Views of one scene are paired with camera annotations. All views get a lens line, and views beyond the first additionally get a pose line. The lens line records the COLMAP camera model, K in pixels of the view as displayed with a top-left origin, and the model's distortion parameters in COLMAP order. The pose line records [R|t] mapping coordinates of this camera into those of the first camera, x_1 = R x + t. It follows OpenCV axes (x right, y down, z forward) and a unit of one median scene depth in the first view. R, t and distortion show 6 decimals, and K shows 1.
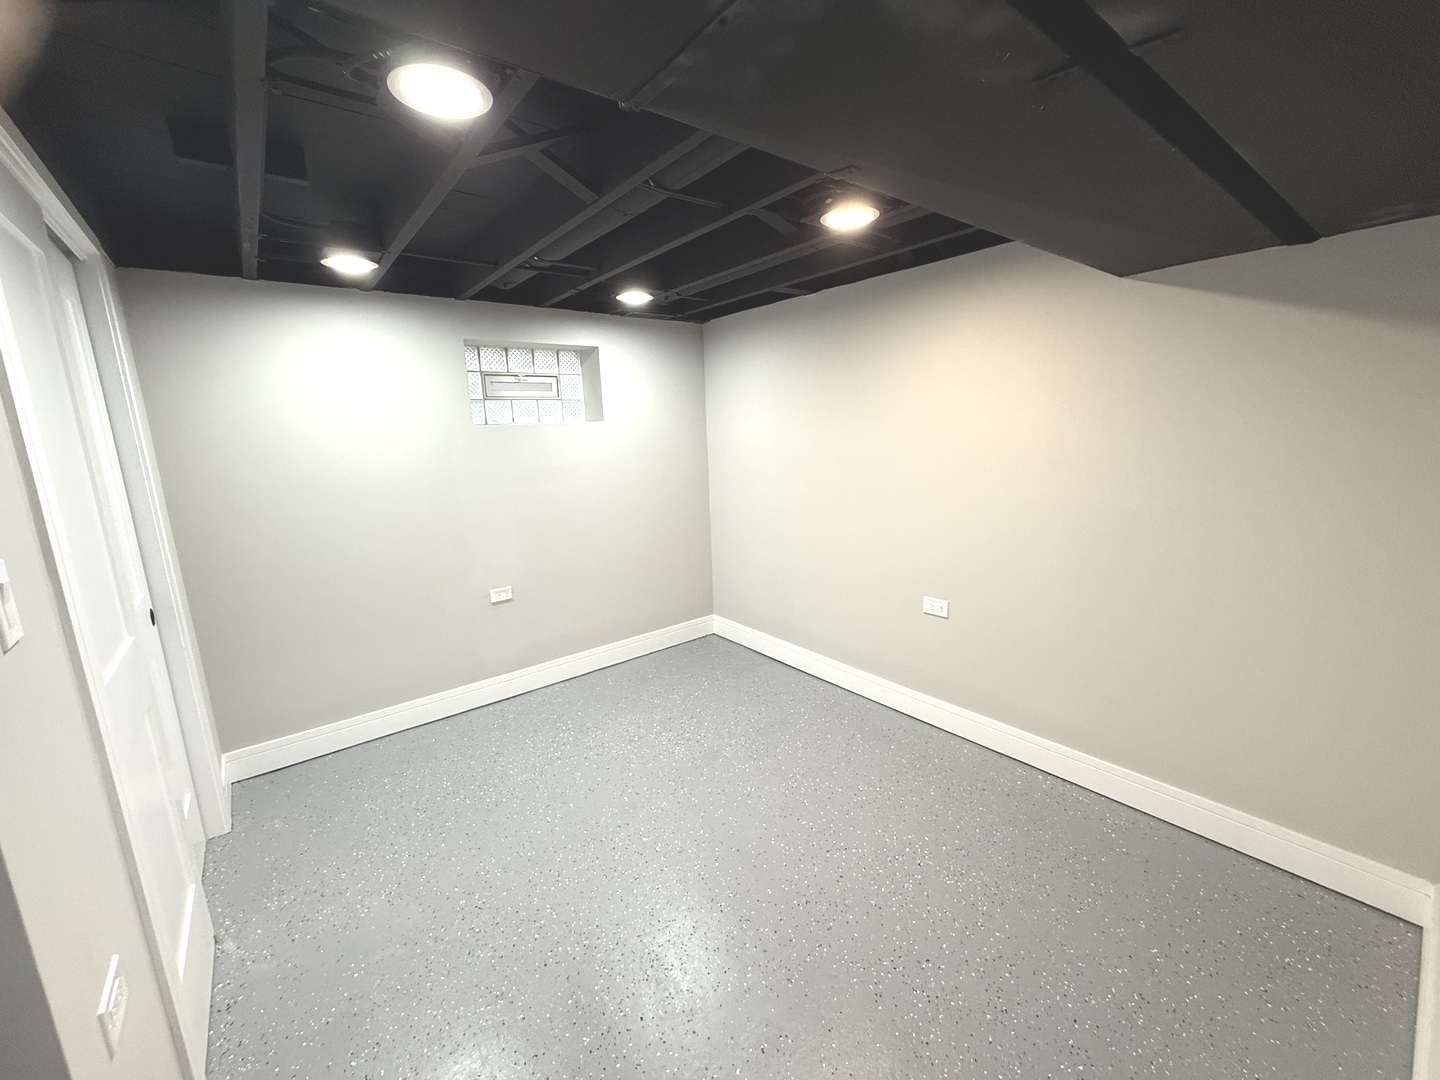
lens RADIAL K [[574.2, 0, 715.8], [0, 574.2, 539.7], [0, 0, 1]] dist [0.000107, -0.000152]
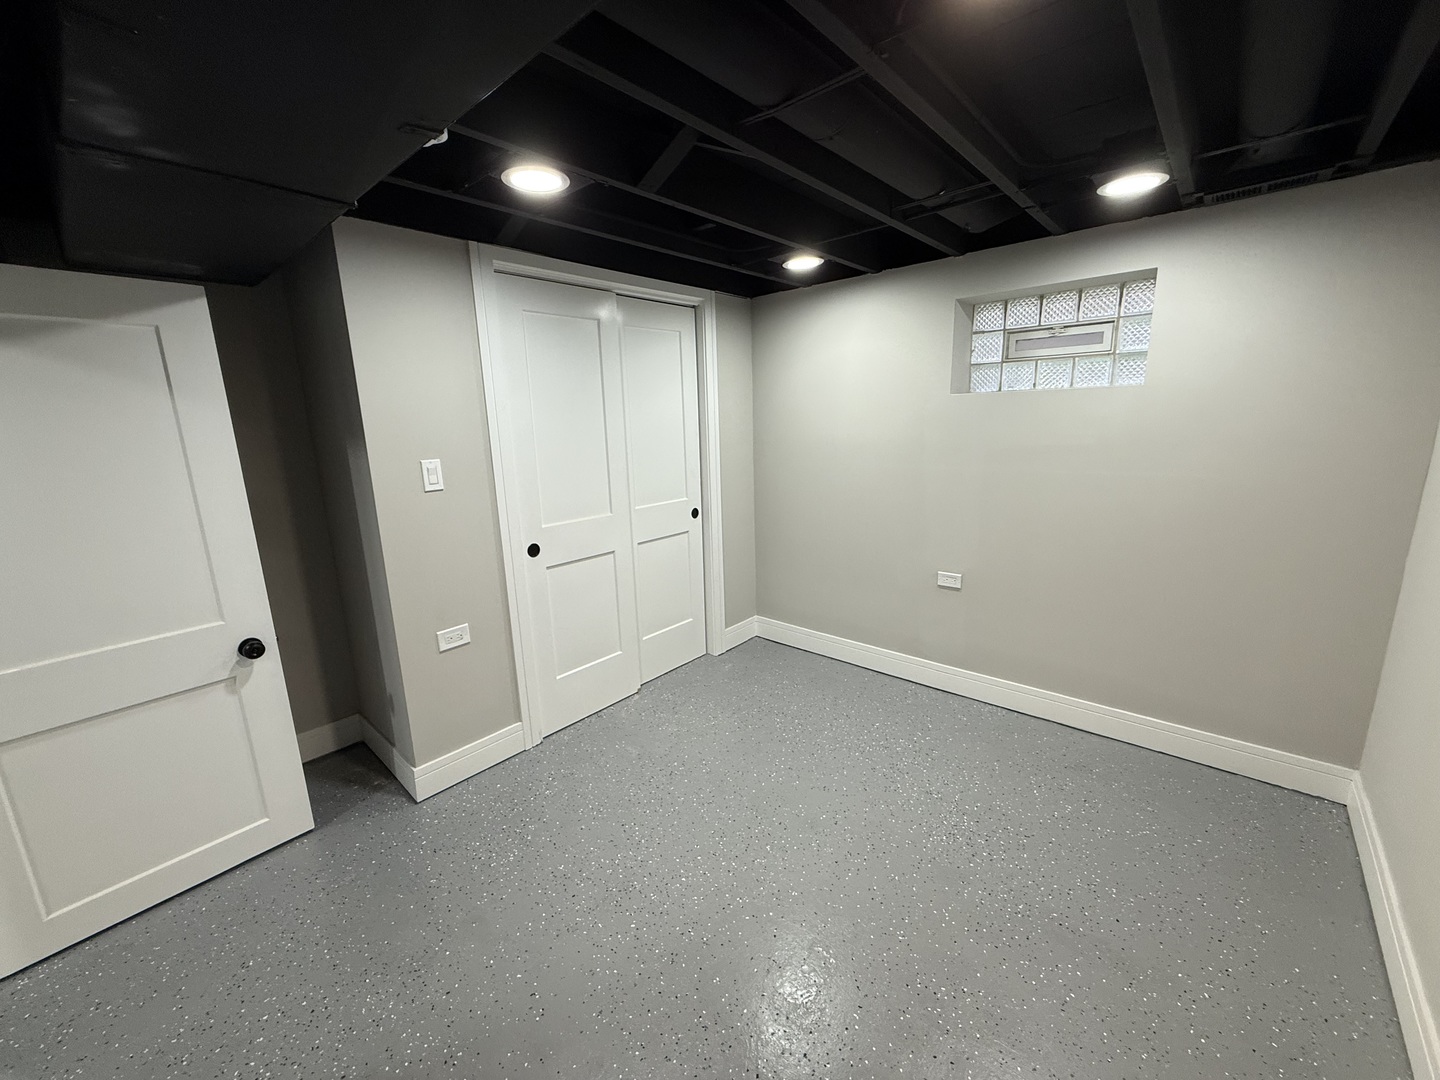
lens RADIAL K [[574.2, 0, 715.8], [0, 574.2, 539.7], [0, 0, 1]] dist [0.000107, -0.000152]
pose [[0.170286, 0.242198, -0.955166, 0.414130], [-0.161673, 0.963055, 0.215376, -0.101569], [0.972041, 0.117749, 0.203151, 0.427463]]
